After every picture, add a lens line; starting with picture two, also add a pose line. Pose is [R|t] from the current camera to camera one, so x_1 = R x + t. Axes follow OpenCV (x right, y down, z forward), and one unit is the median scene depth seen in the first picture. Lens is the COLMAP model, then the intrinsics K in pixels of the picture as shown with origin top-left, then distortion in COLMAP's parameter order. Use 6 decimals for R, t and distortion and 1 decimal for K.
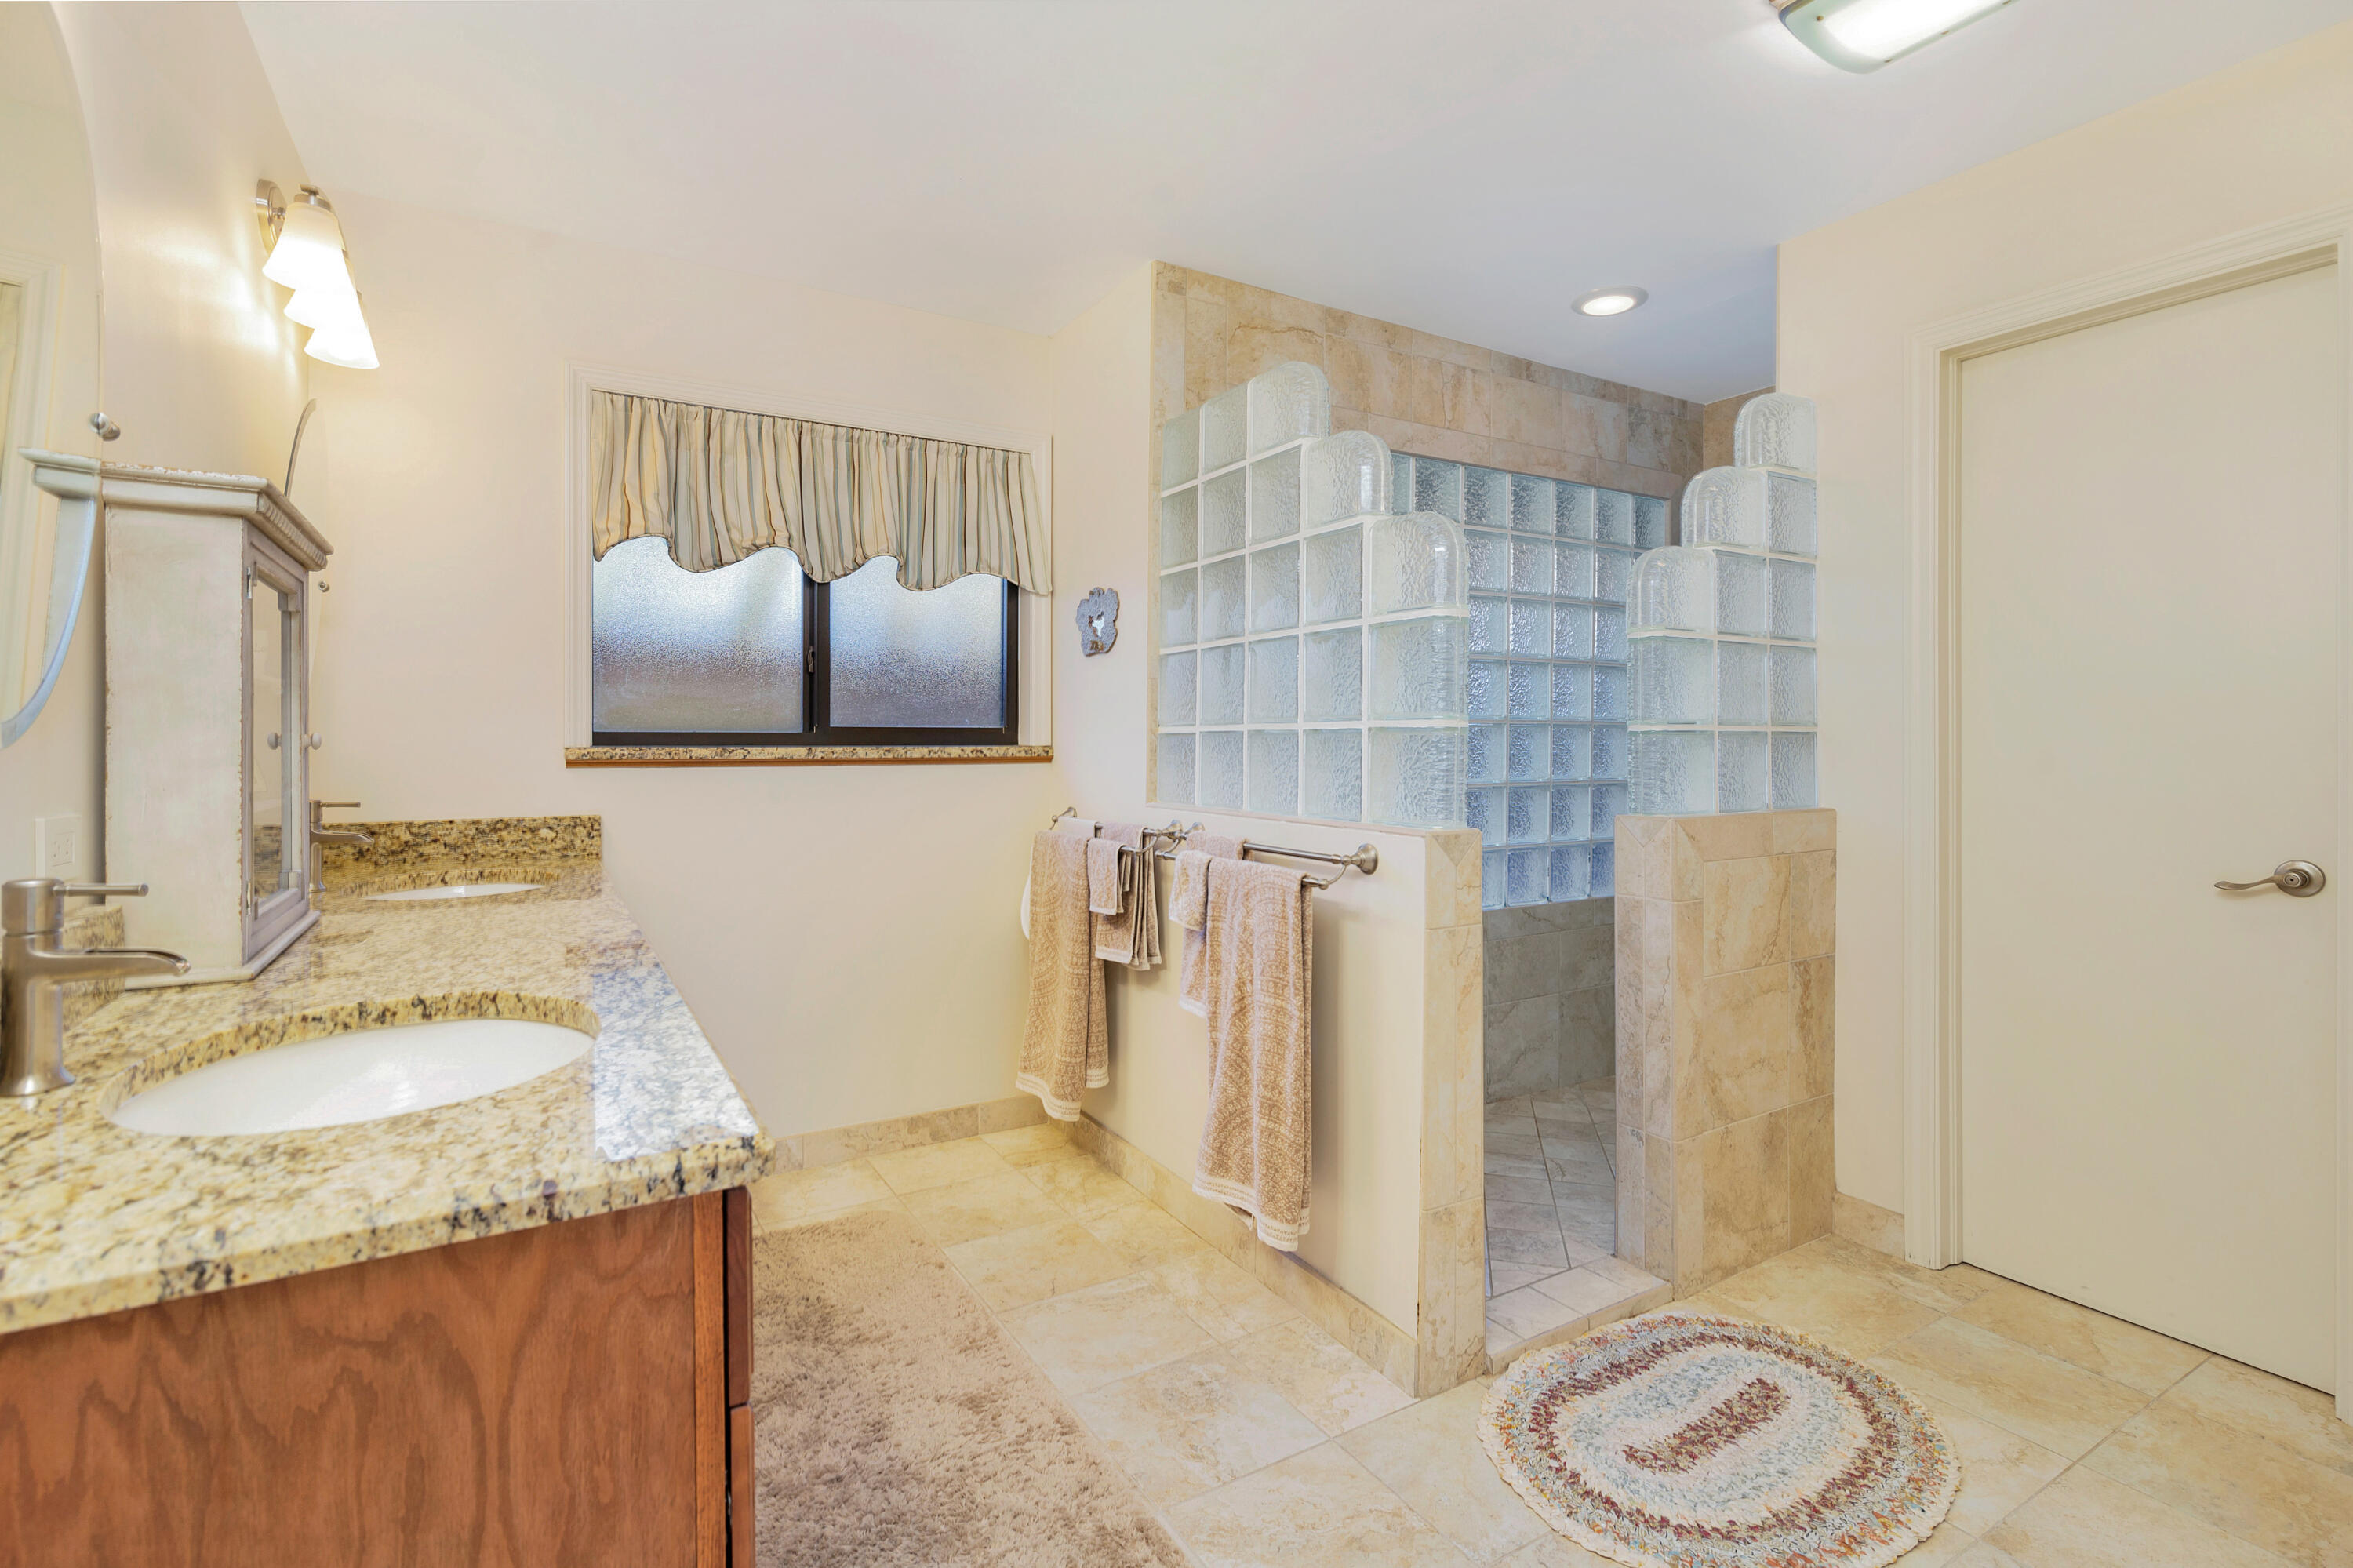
lens RADIAL K [[1106.8, 0, 1159.7], [0, 1106.8, 742.1], [0, 0, 1]] dist [0.003023, 0.000781]
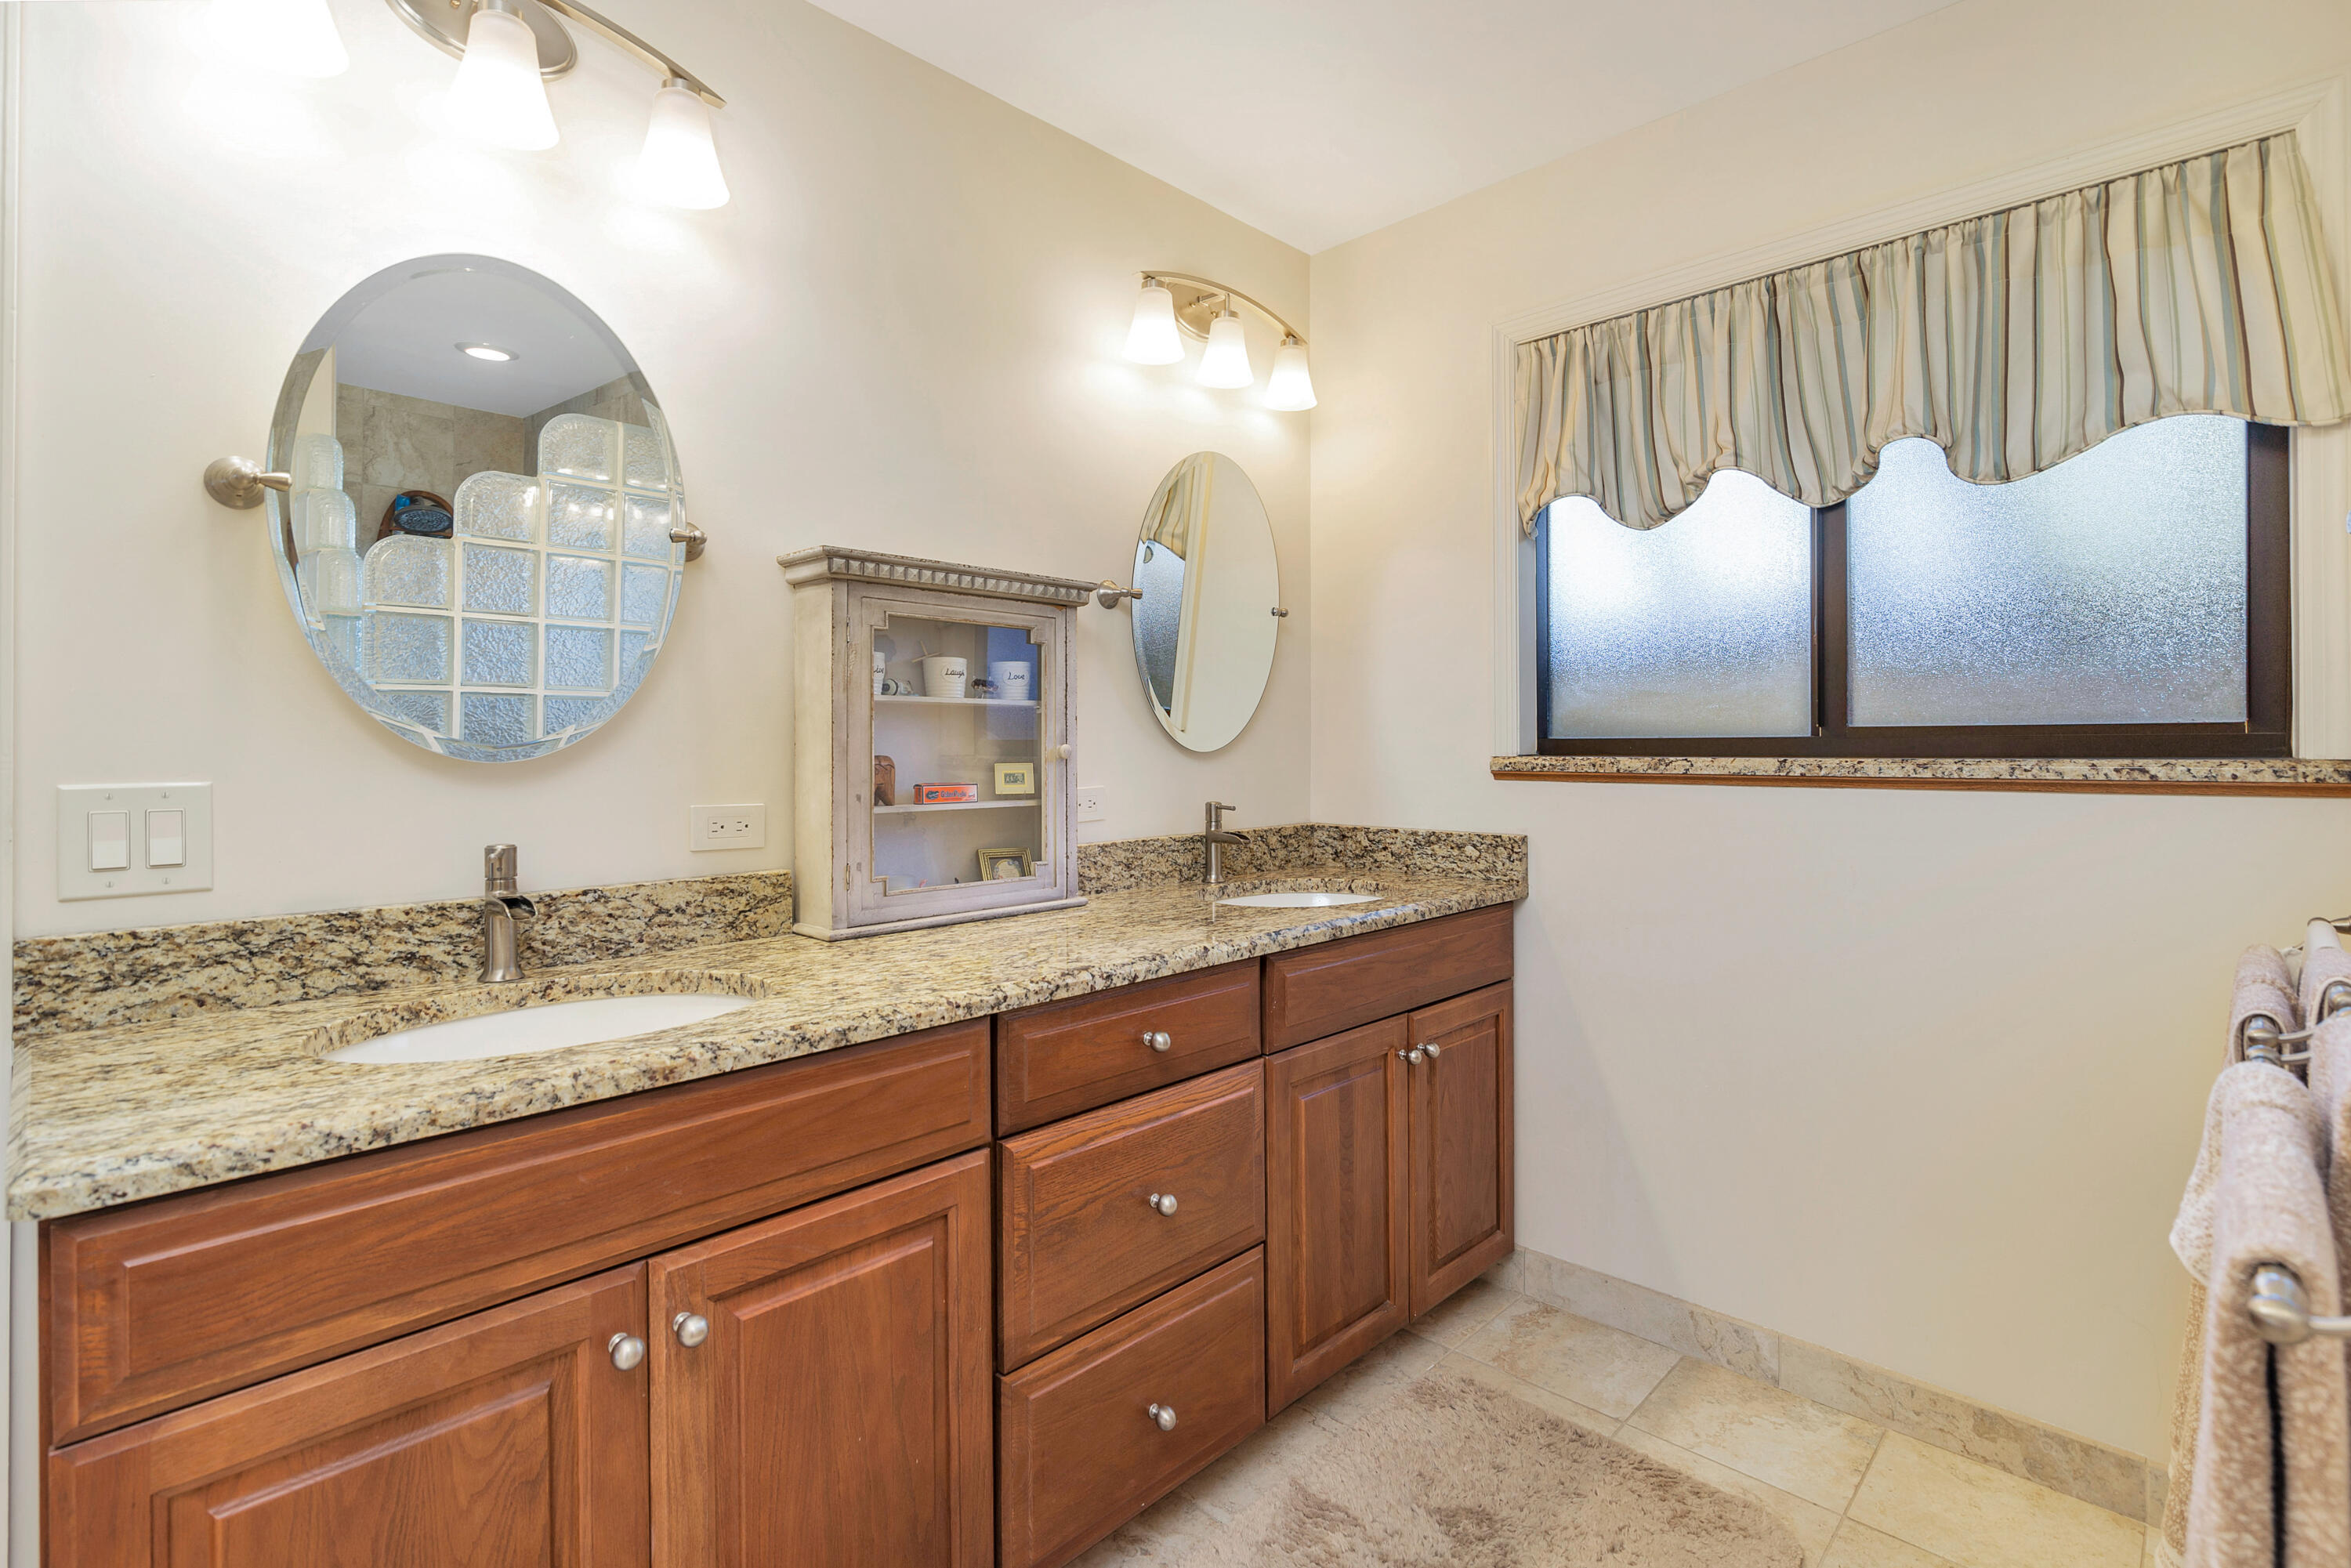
lens RADIAL K [[1105.8, 0, 1158.7], [0, 1105.8, 742.2], [0, 0, 1]] dist [0.003023, 0.000781]
pose [[0.263413, -0.004239, -0.964674, 0.237529], [0.003056, 0.999989, -0.003560, -0.004383], [0.964678, -0.002010, 0.263424, 0.481229]]
